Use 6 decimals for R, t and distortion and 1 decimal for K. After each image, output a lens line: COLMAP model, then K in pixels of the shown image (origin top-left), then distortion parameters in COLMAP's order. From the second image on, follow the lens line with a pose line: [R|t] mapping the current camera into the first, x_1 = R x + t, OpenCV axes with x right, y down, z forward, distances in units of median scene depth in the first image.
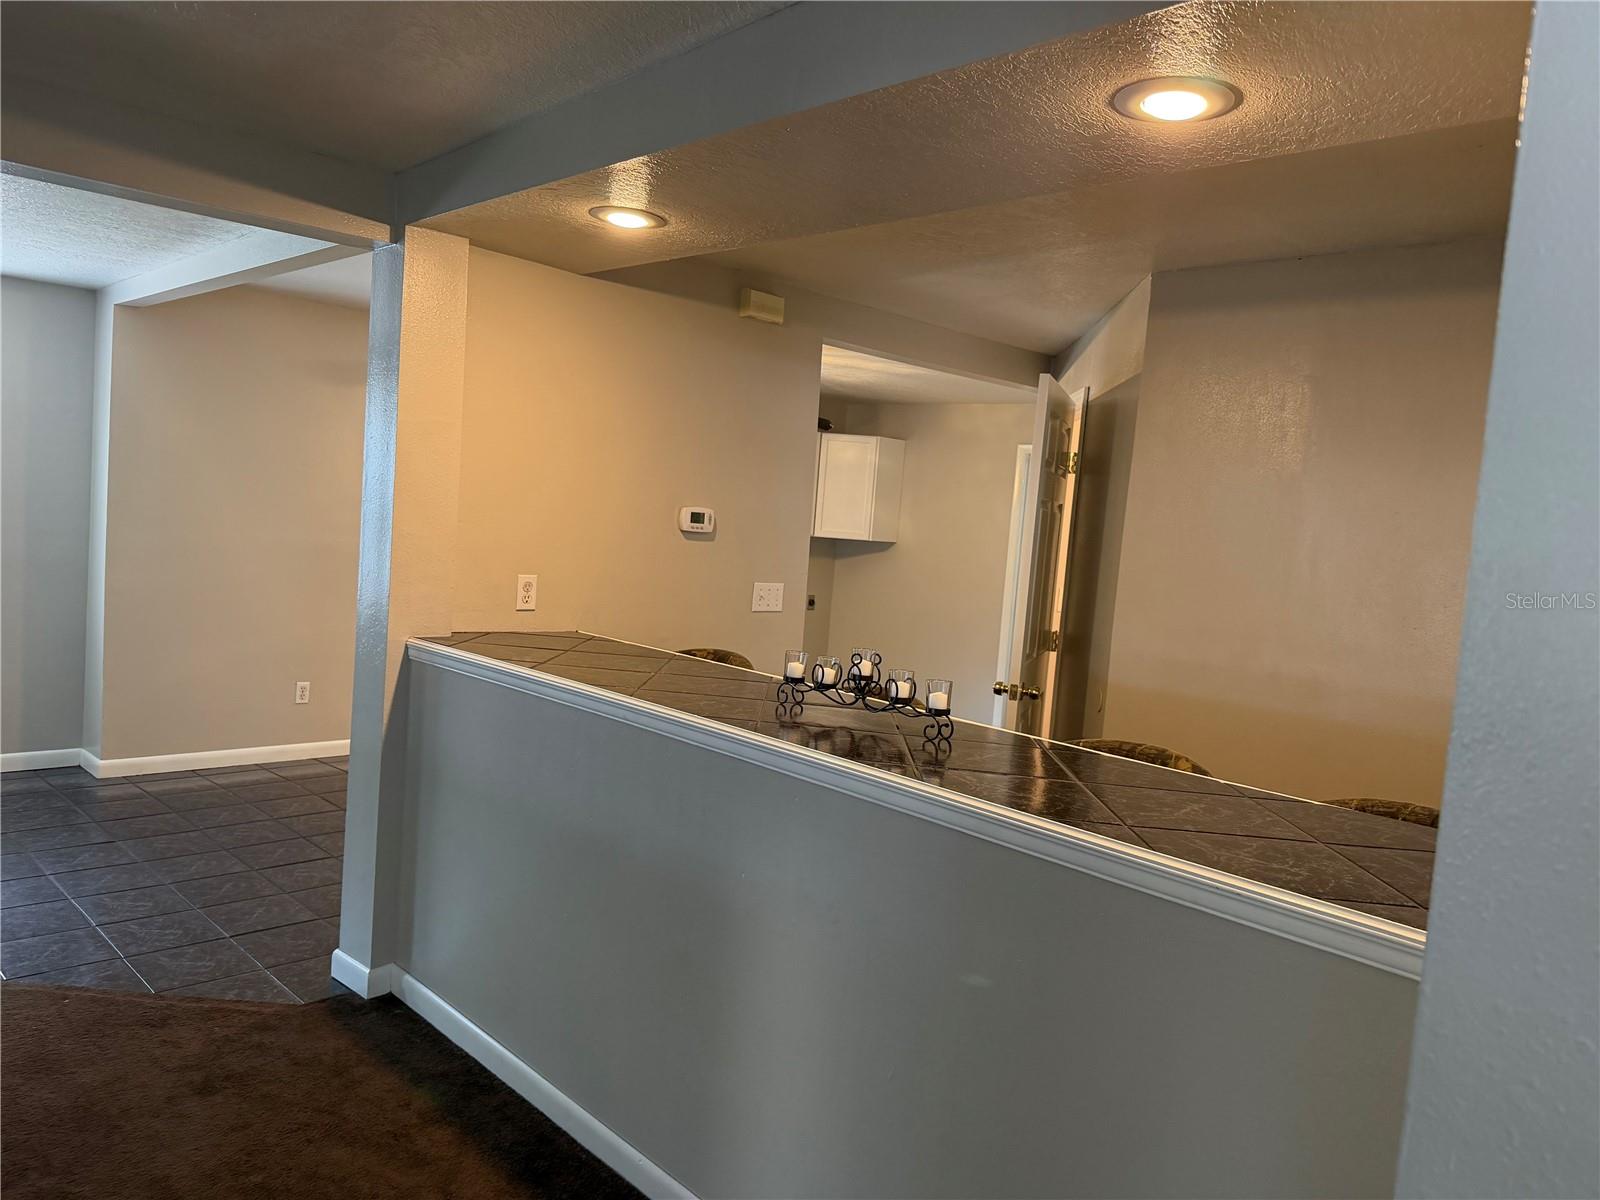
lens RADIAL K [[1130.2, 0, 806.2], [0, 1130.2, 609.5], [0, 0, 1]] dist [0.061690, -0.090713]
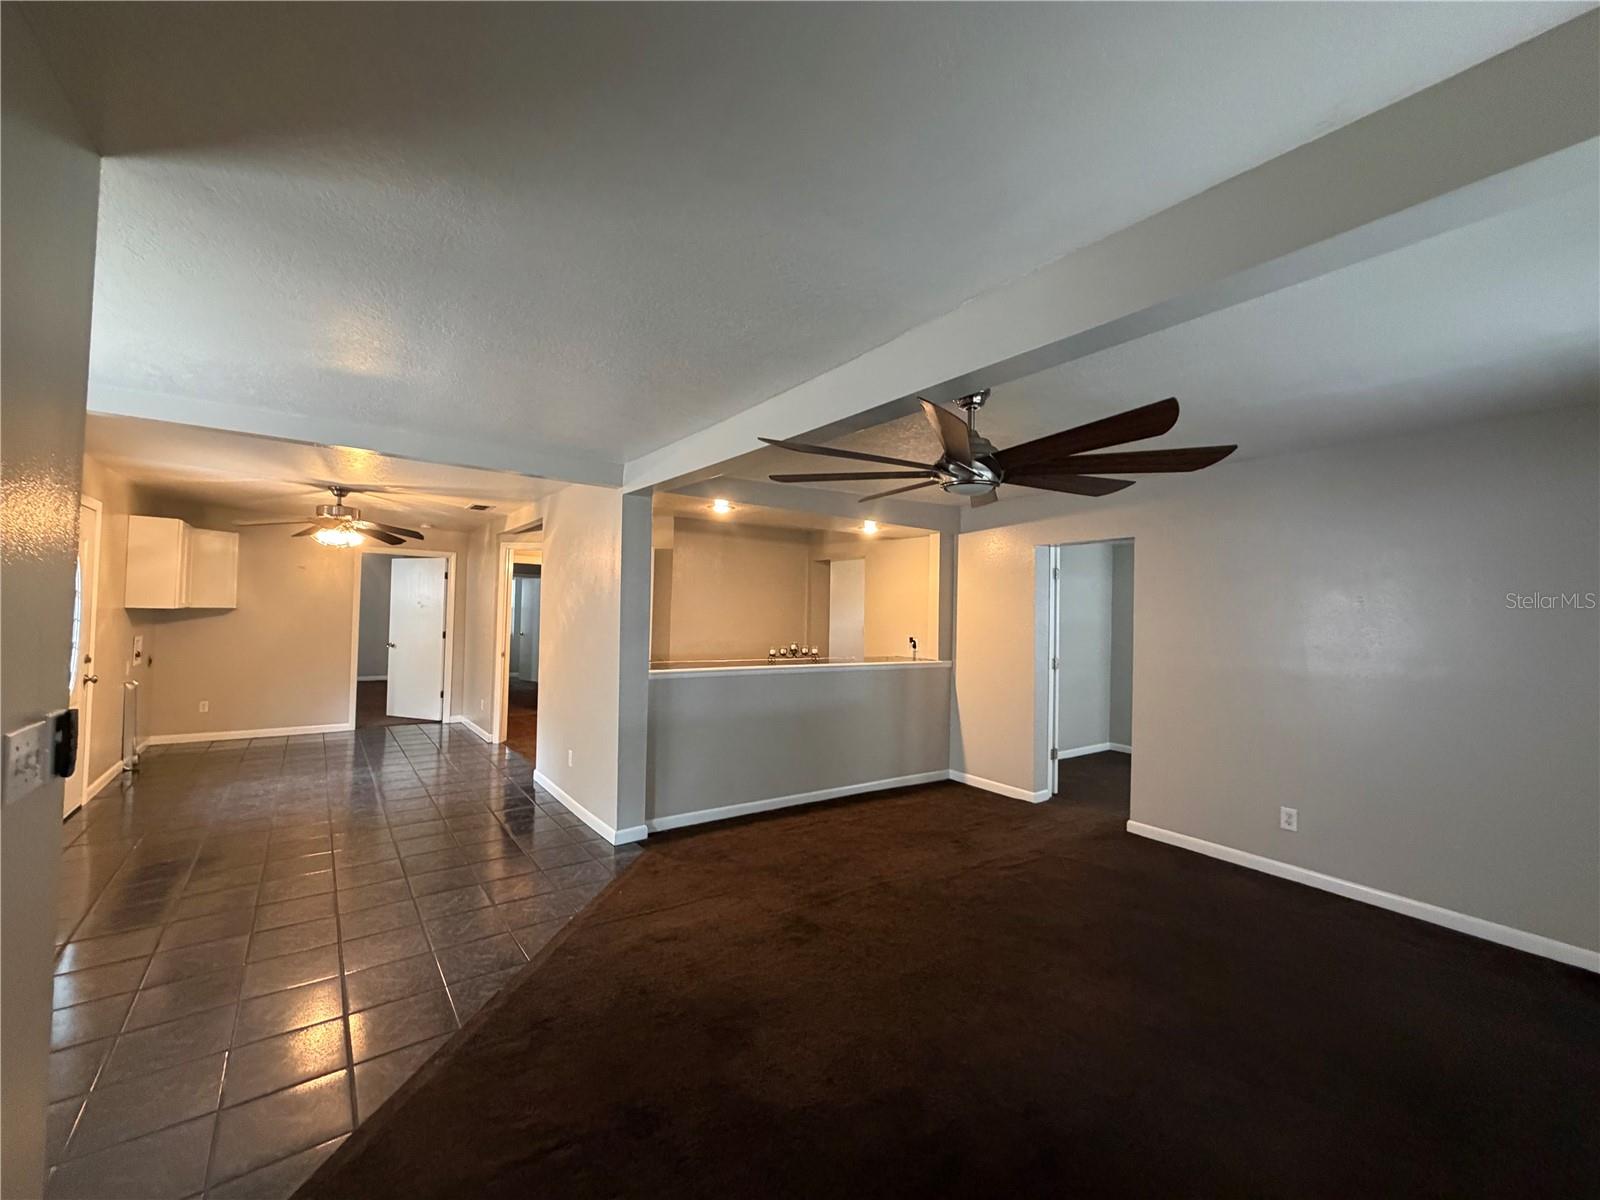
lens RADIAL K [[641.2, 0, 791.6], [0, 641.2, 596.5], [0, 0, 1]] dist [0.001763, -0.001099]
pose [[0.183905, -0.058771, 0.981185, -1.431214], [0.072690, 0.996291, 0.046051, -0.150190], [-0.980253, 0.062853, 0.187495, 0.440764]]
